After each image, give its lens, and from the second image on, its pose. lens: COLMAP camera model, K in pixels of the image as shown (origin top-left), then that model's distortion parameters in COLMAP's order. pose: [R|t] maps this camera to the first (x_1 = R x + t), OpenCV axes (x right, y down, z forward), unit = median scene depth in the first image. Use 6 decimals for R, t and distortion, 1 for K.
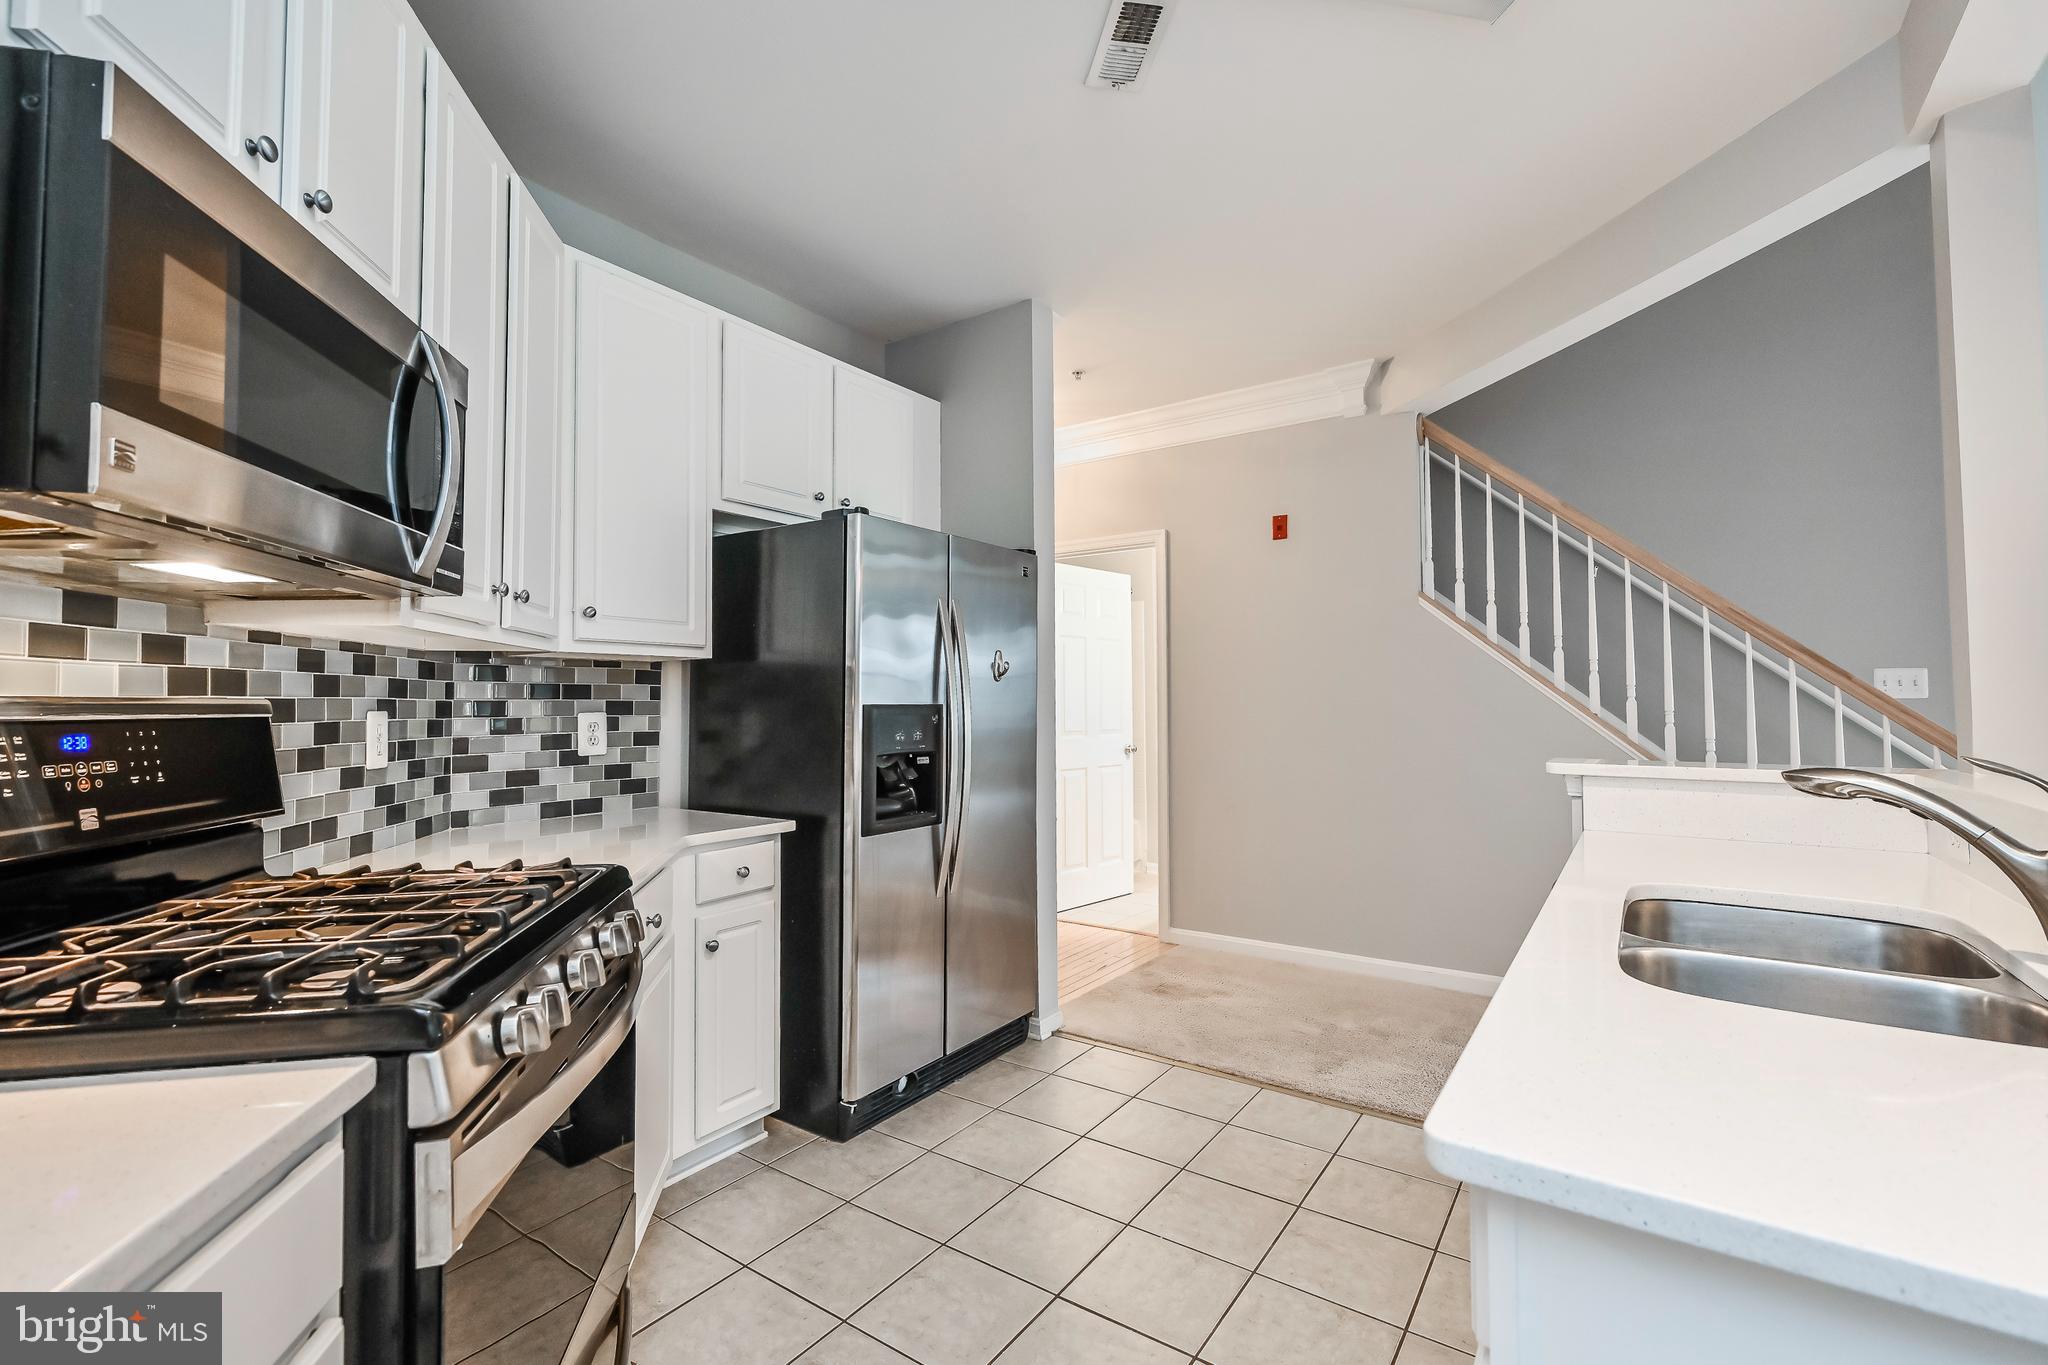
lens RADIAL K [[894.6, 0, 1019.1], [0, 894.6, 679.8], [0, 0, 1]] dist [0.001531, 0.000168]
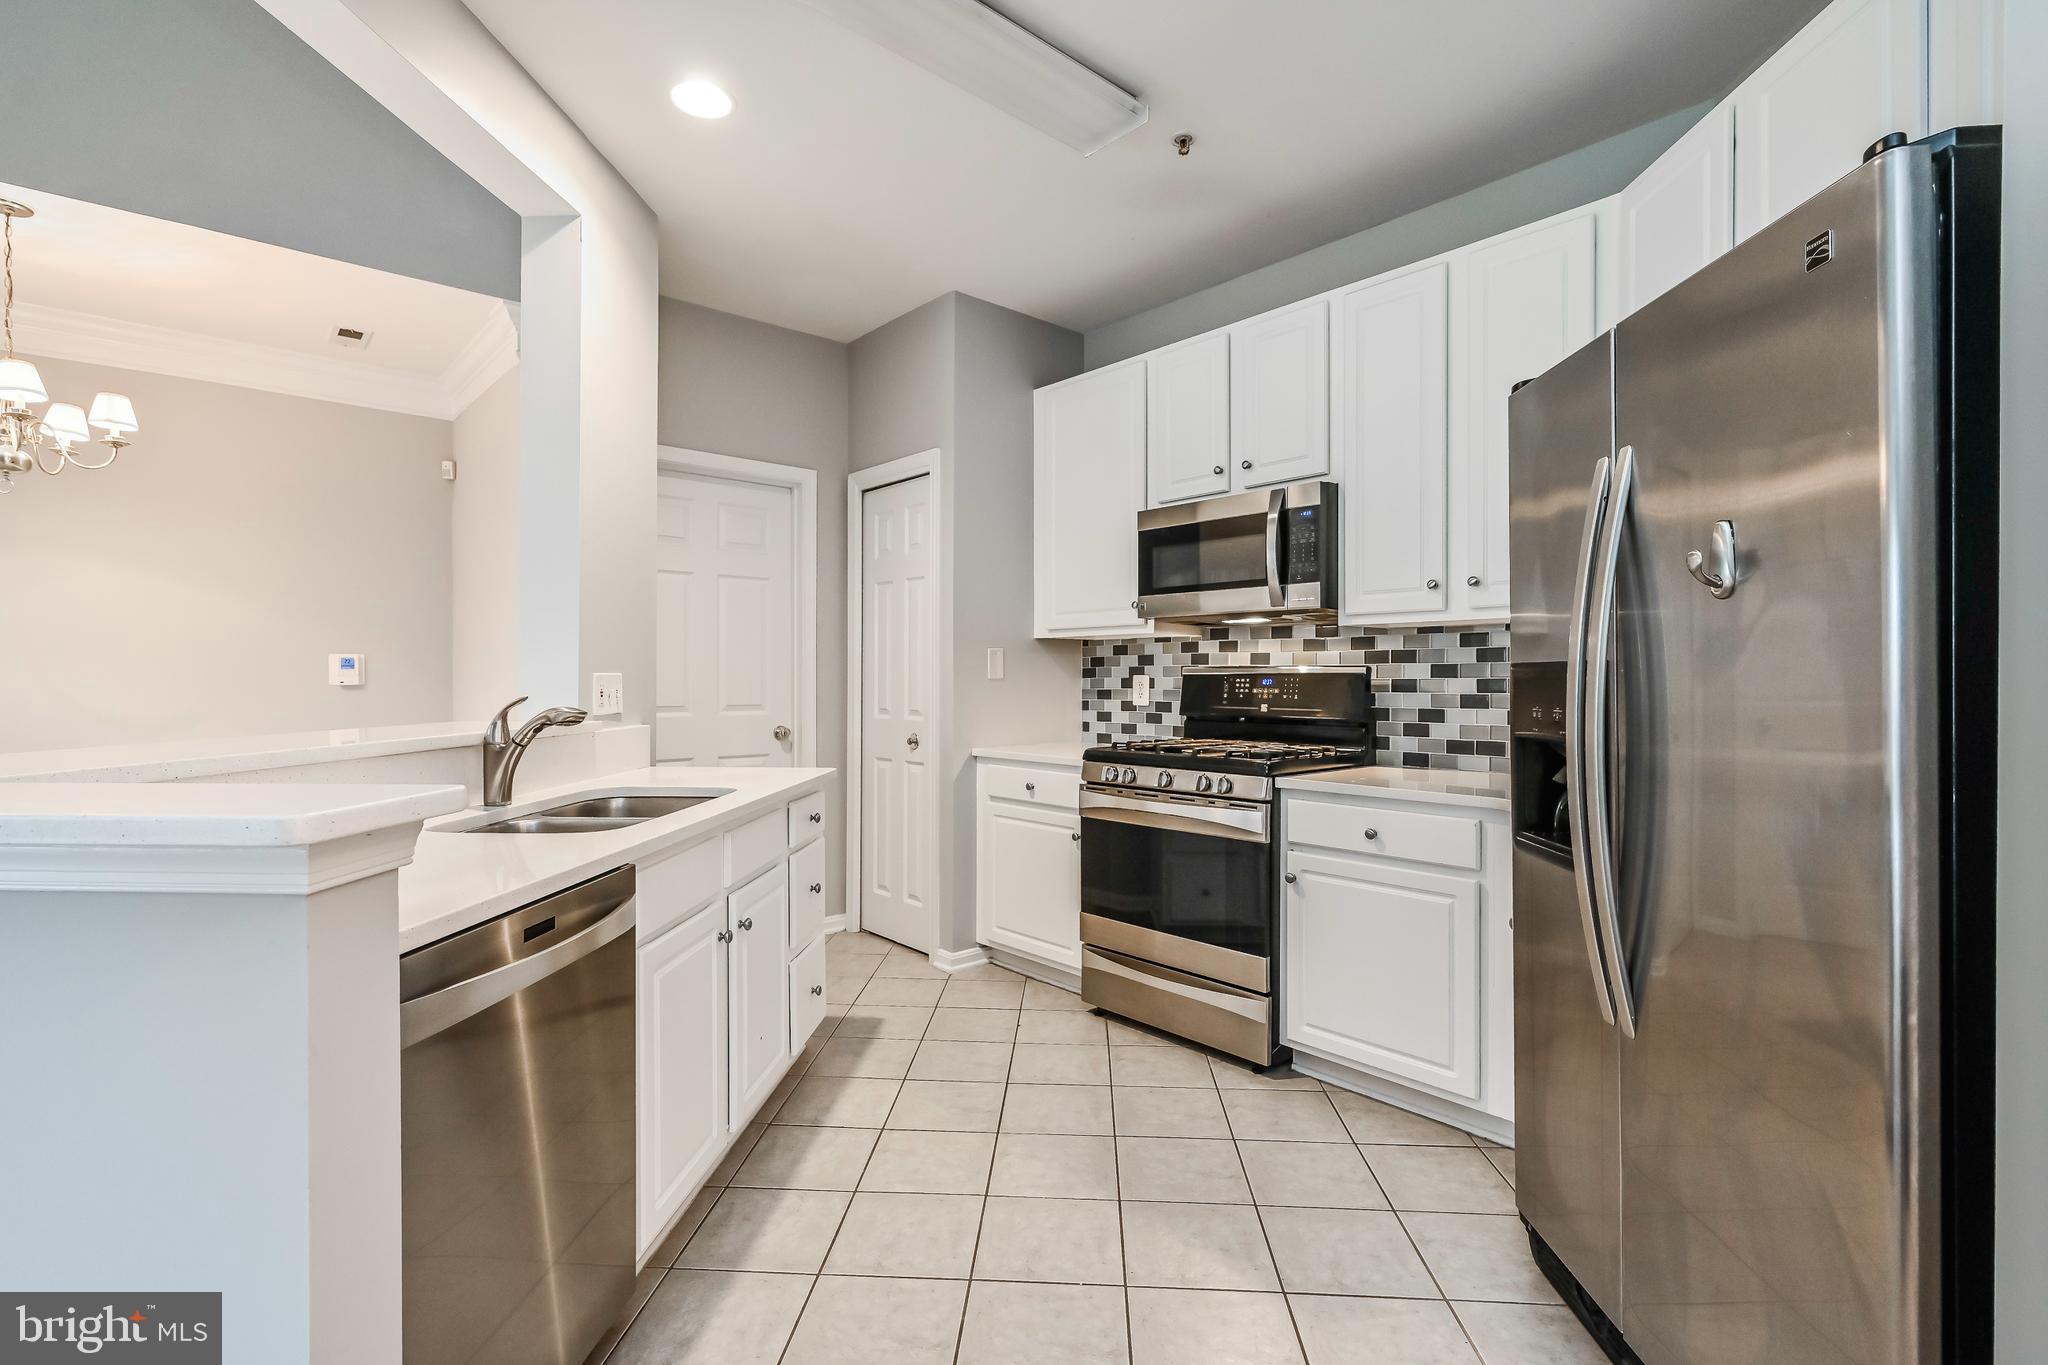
lens RADIAL K [[950.2, 0, 1020.9], [0, 950.2, 683.3], [0, 0, 1]] dist [-0.001026, 0.000011]
pose [[-0.855850, 0.008421, -0.517155, 0.556134], [0.018475, 0.999727, -0.014296, 0.047009], [0.516893, -0.021790, -0.855772, 1.453874]]
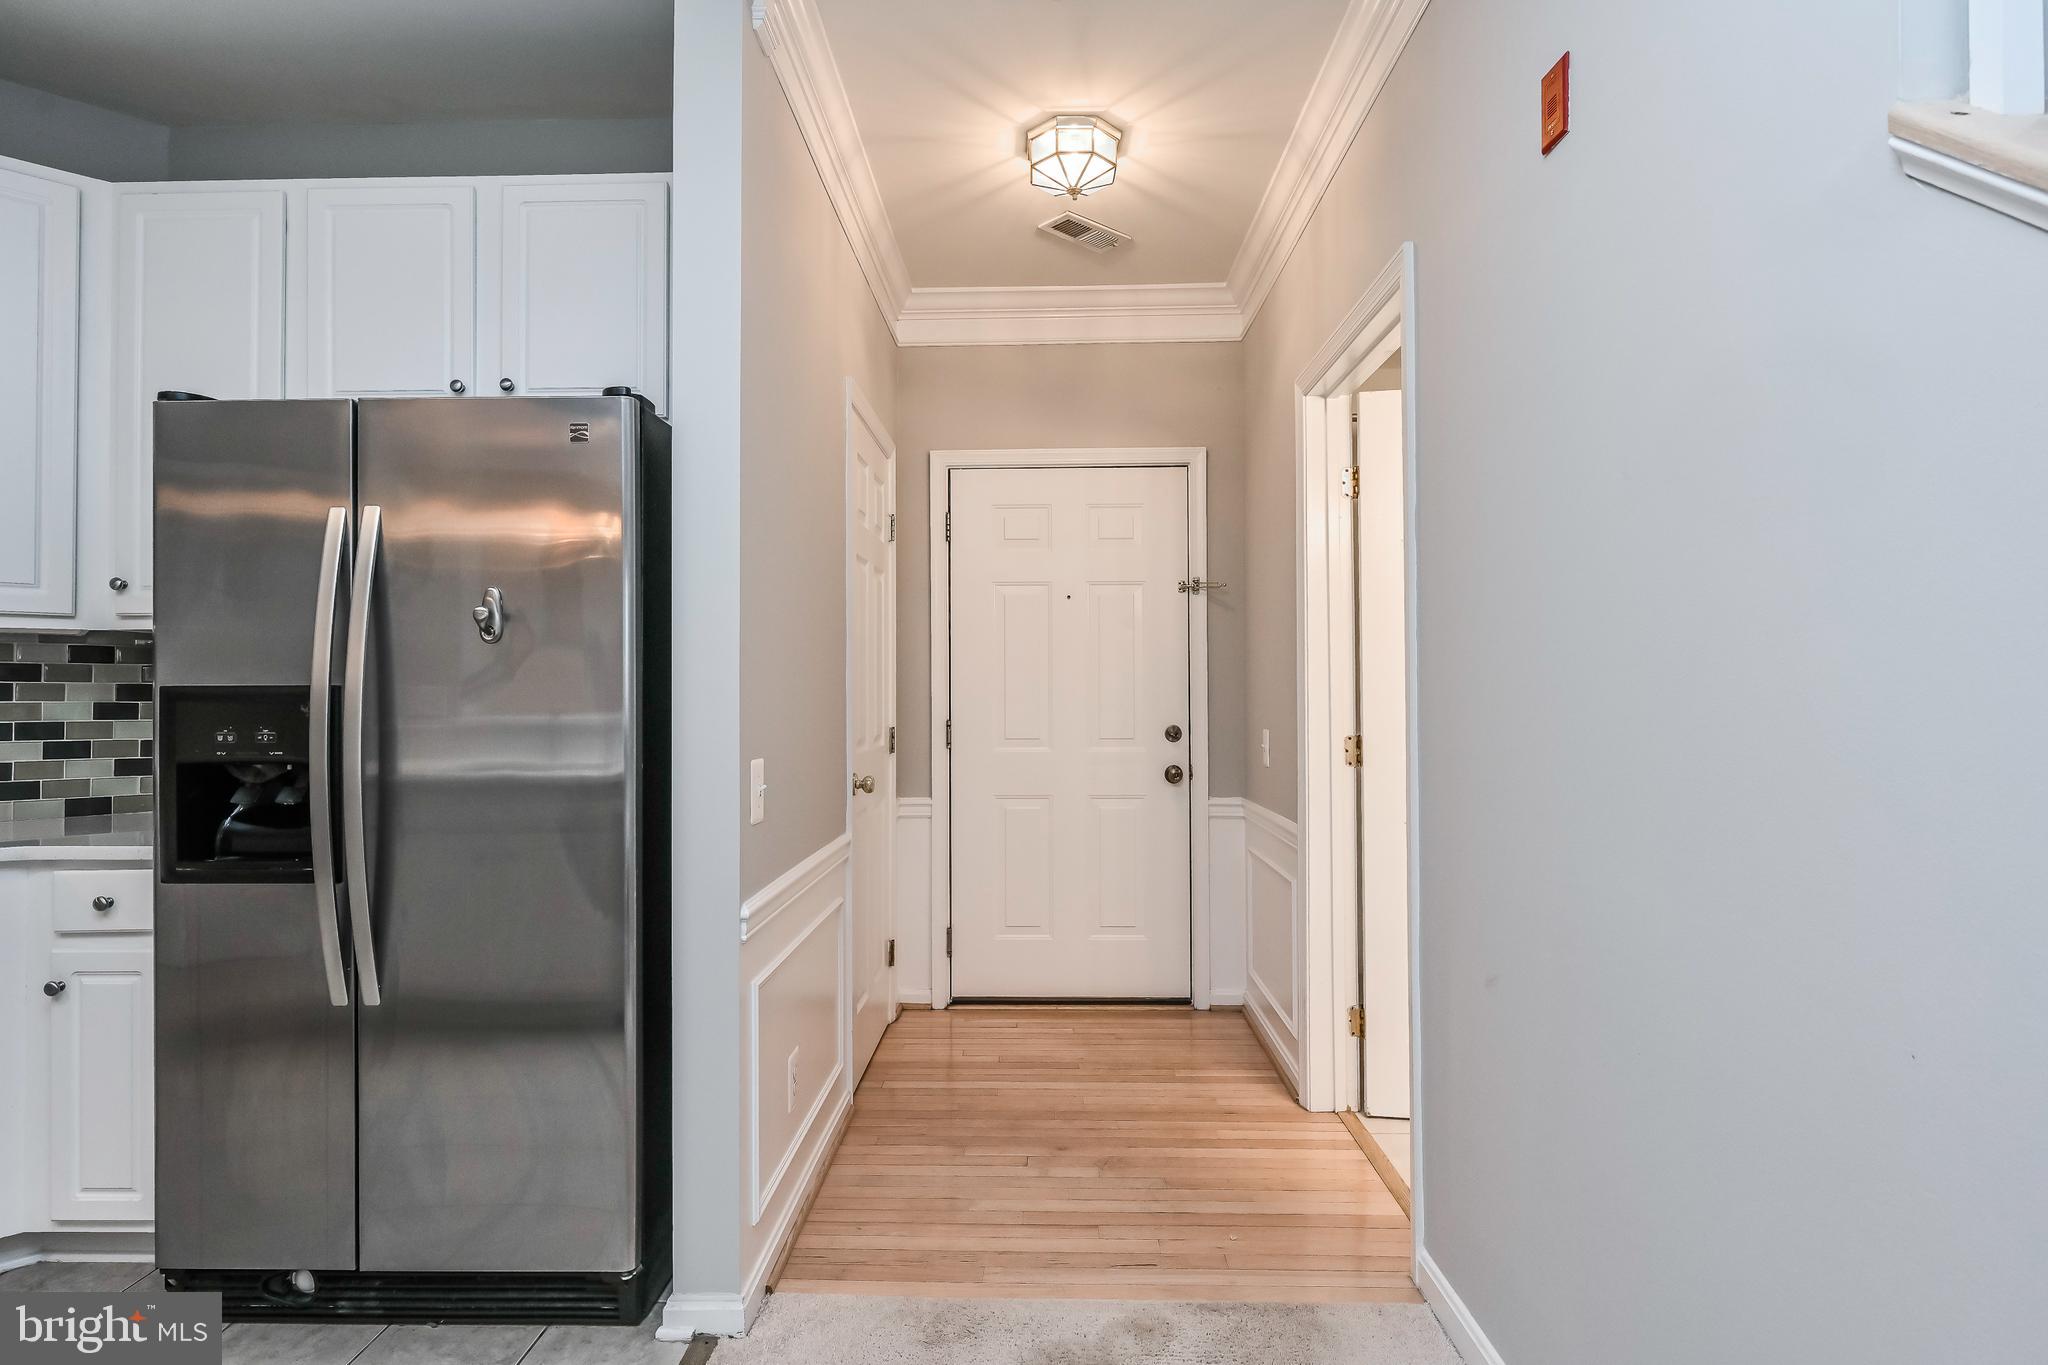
lens RADIAL K [[1037.1, 0, 1016.8], [0, 1037.1, 678.3], [0, 0, 1]] dist [-0.001999, -0.000252]
pose [[0.555840, -0.009555, -0.831235, 0.832193], [0.024404, 0.999691, 0.004828, 0.033593], [0.830931, -0.022969, 0.555901, 1.107390]]
